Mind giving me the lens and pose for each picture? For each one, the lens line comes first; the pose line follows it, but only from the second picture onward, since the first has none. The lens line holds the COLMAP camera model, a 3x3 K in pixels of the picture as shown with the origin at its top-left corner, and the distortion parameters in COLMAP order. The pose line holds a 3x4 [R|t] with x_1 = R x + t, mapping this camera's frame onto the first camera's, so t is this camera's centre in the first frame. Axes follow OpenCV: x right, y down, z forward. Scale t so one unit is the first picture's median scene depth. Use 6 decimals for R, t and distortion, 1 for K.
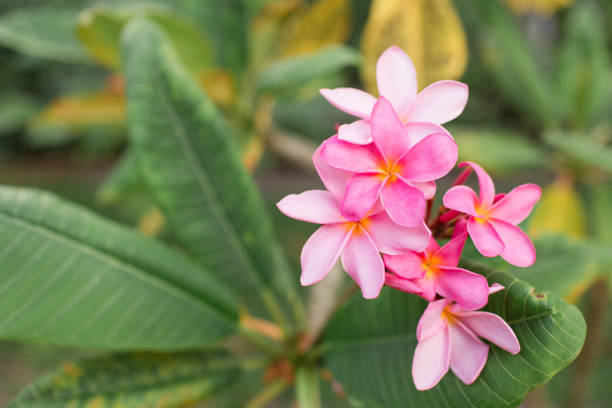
lens RADIAL K [[696.8, 0, 317.8], [0, 696.8, 209.6], [0, 0, 1]] dist [-0.008244, 0.000000]
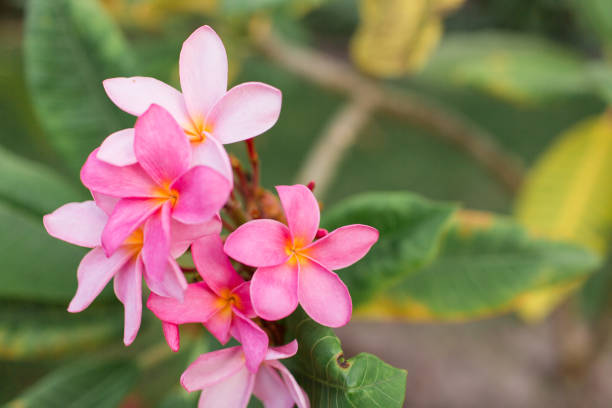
lens RADIAL K [[641.5, 0, 292.4], [0, 641.5, 222.9], [0, 0, 1]] dist [0.004373, 0.000000]
pose [[0.957055, 0.146130, -0.250383, 0.429690], [-0.076077, 0.959995, 0.269484, -0.234646], [0.279747, -0.238862, 0.929885, 0.333895]]
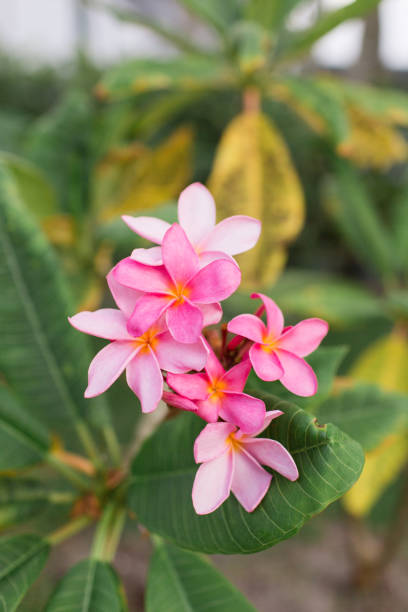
lens RADIAL K [[719.1, 0, 211.7], [0, 719.1, 284.3], [0, 0, 1]] dist [-0.022462, 0.000000]
pose [[0.997996, 0.063181, -0.003588, 0.153362], [-0.063035, 0.987474, -0.144643, 0.083115], [-0.005596, 0.144579, 0.989477, -0.074878]]
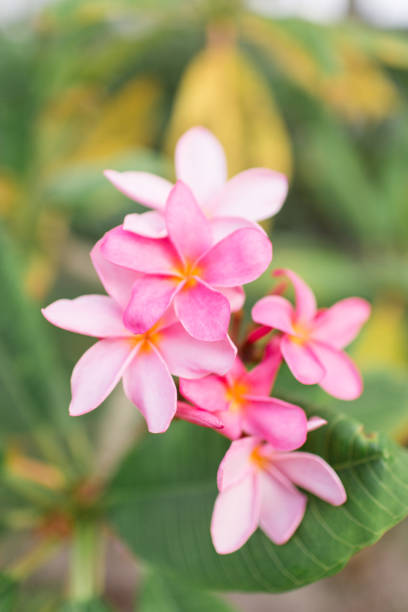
lens RADIAL K [[742.5, 0, 200.5], [0, 742.5, 304.0], [0, 0, 1]] dist [-0.064274, 0.000000]
pose [[0.995413, 0.034124, 0.089376, 0.042178], [-0.027861, 0.997129, -0.070414, 0.038163], [-0.091523, 0.067601, 0.993506, 0.153789]]
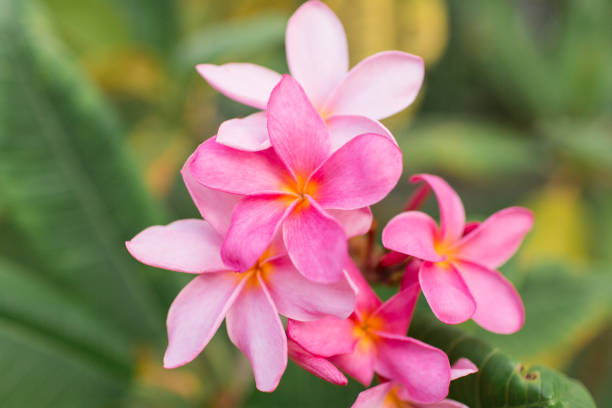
lens RADIAL K [[719.1, 0, 304.1], [0, 719.1, 229.3], [0, 0, 1]] dist [-0.022462, 0.000000]
pose [[0.999979, -0.001752, -0.006301, 0.109559], [0.001974, 0.999372, 0.035374, -0.043002], [0.006235, -0.035385, 0.999354, 0.323446]]
